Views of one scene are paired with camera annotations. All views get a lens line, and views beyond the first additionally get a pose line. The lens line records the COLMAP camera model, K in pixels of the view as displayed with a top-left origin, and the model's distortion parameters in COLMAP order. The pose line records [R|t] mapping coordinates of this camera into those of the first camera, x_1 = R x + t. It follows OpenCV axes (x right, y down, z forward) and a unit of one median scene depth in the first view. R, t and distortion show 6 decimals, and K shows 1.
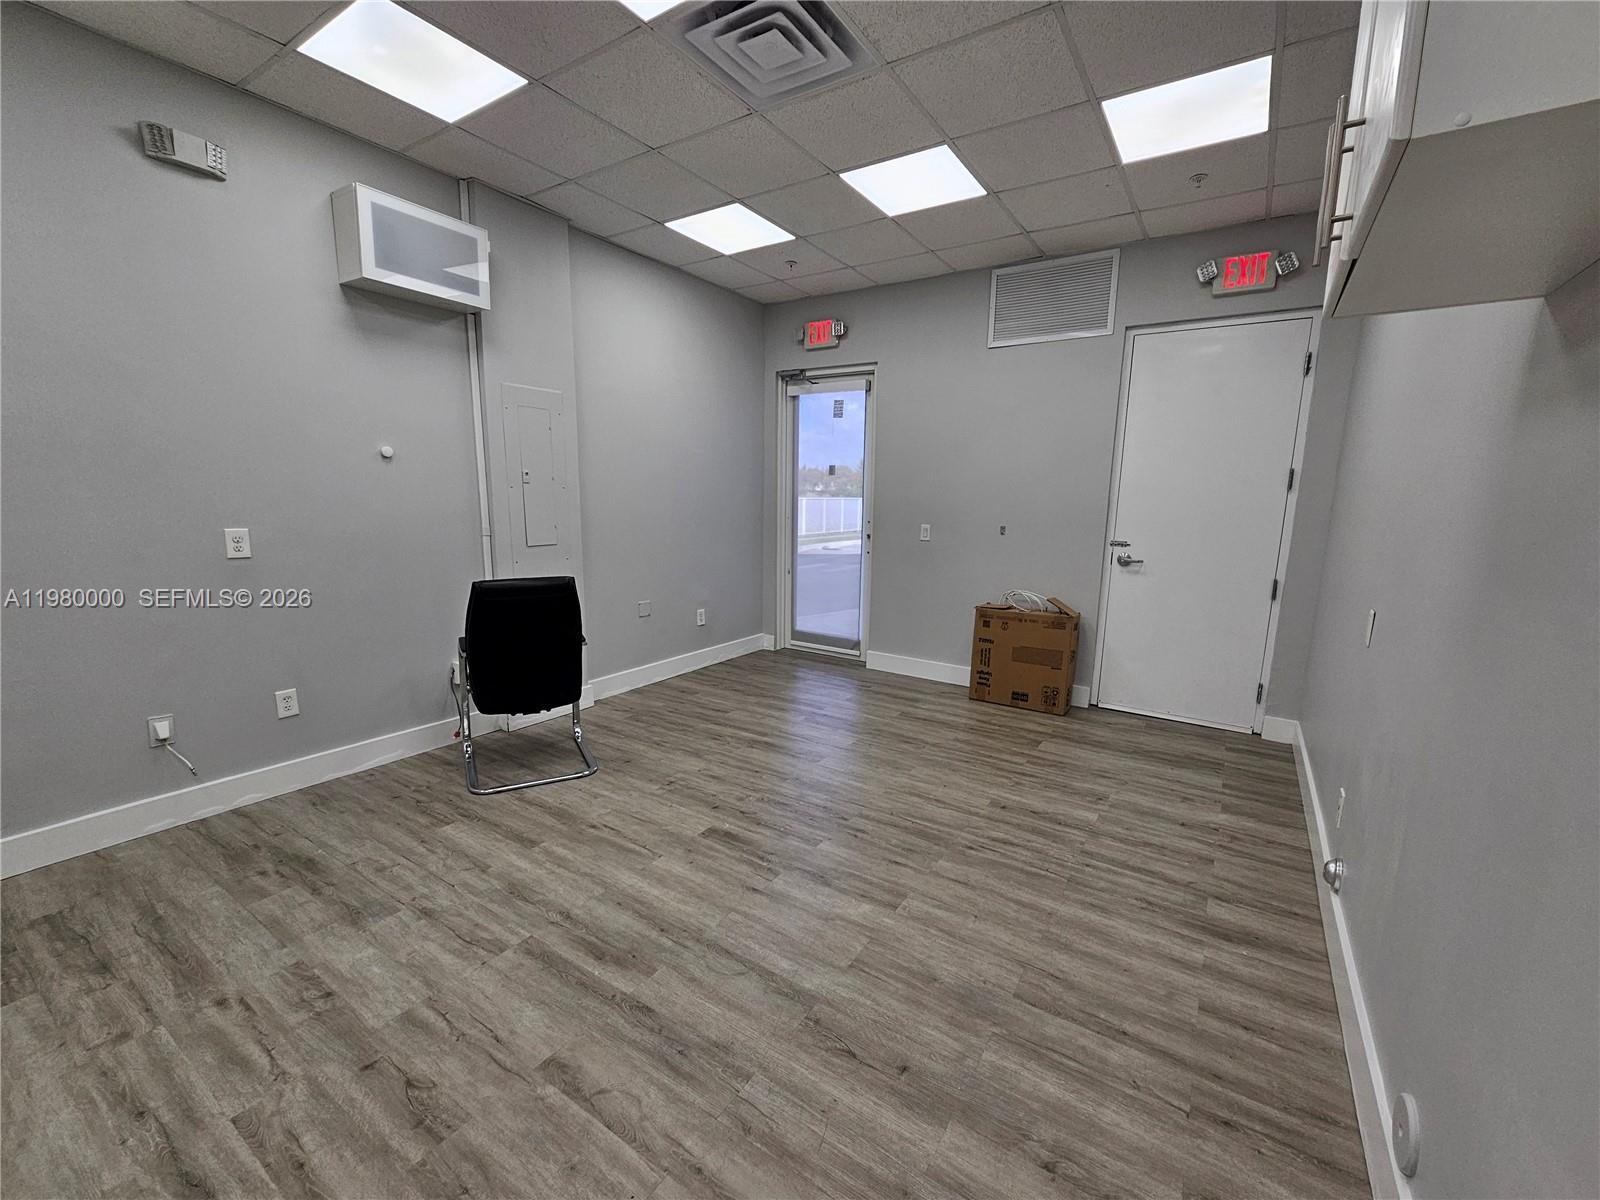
lens RADIAL K [[655.6, 0, 800.0], [0, 655.6, 600.0], [0, 0, 1]] dist [-0.000357, 0.000217]
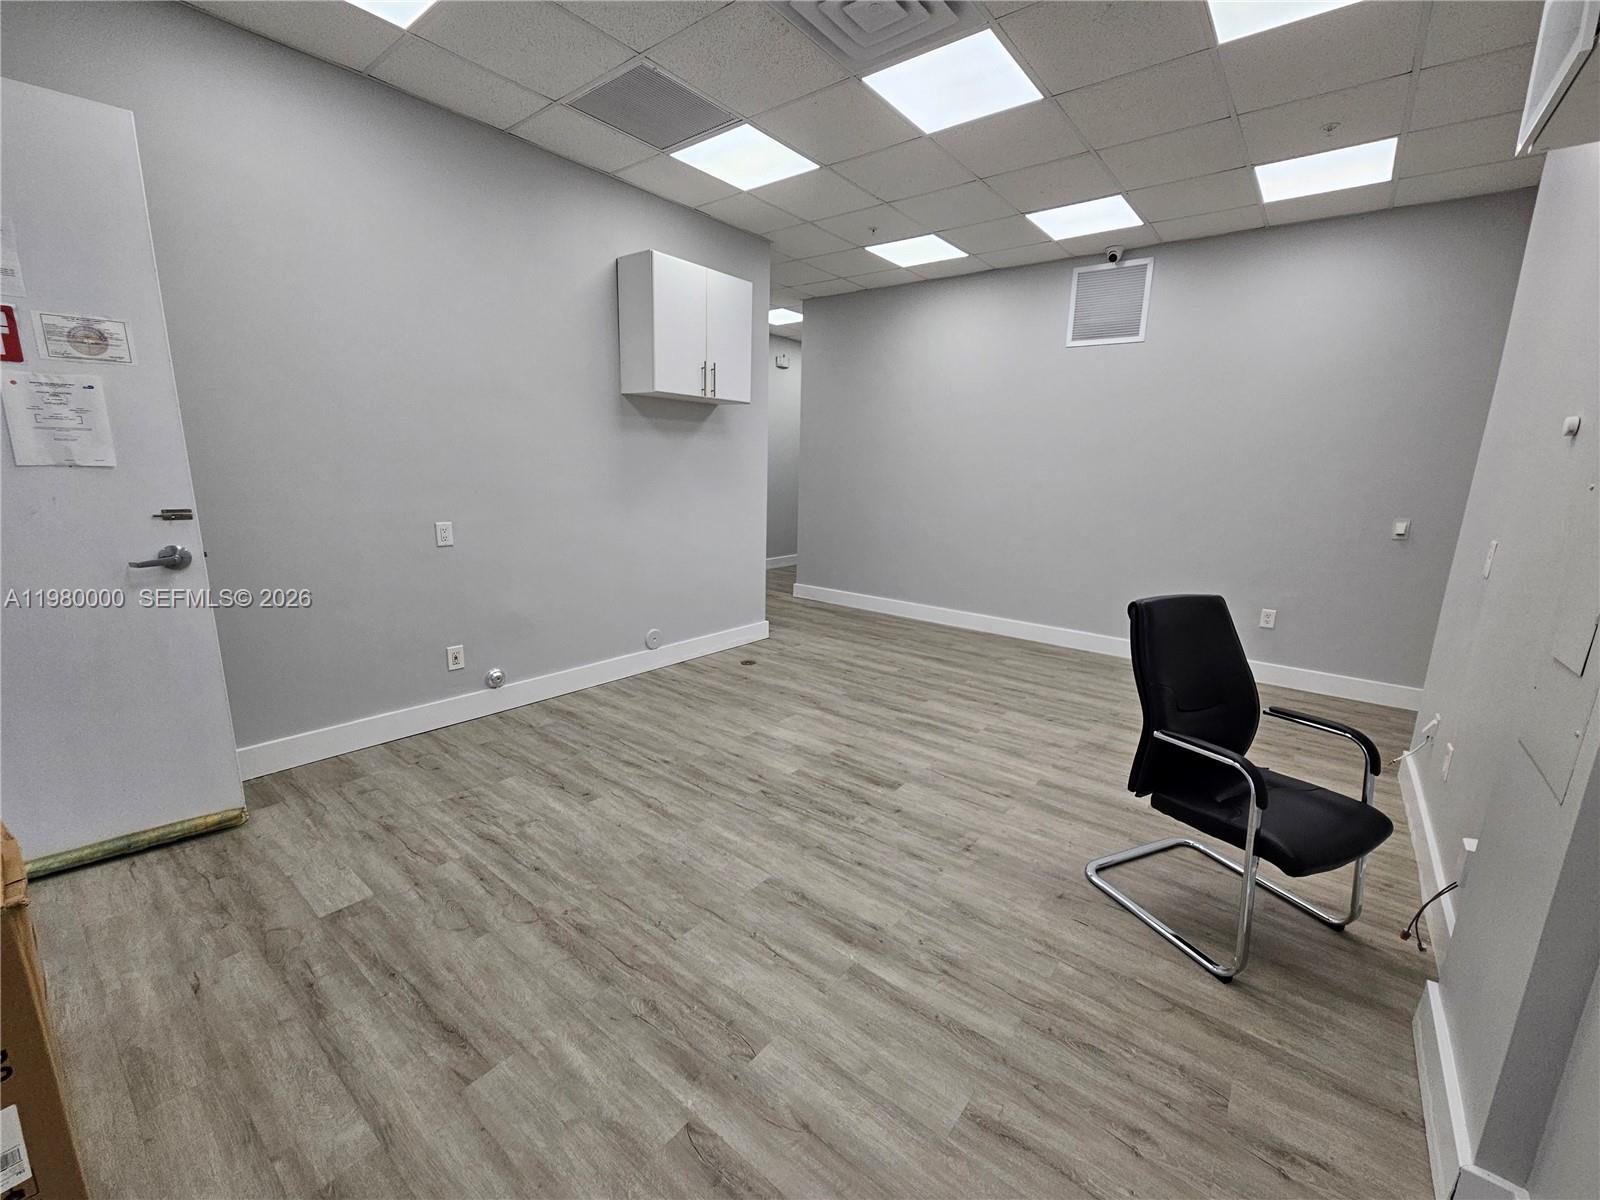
lens RADIAL K [[655.6, 0, 800.0], [0, 655.6, 600.0], [0, 0, 1]] dist [-0.000357, 0.000217]
pose [[-0.994628, -0.070516, 0.075777, -0.043717], [-0.038382, 0.931120, 0.362688, -0.312547], [-0.096133, 0.357831, -0.928825, 1.895483]]
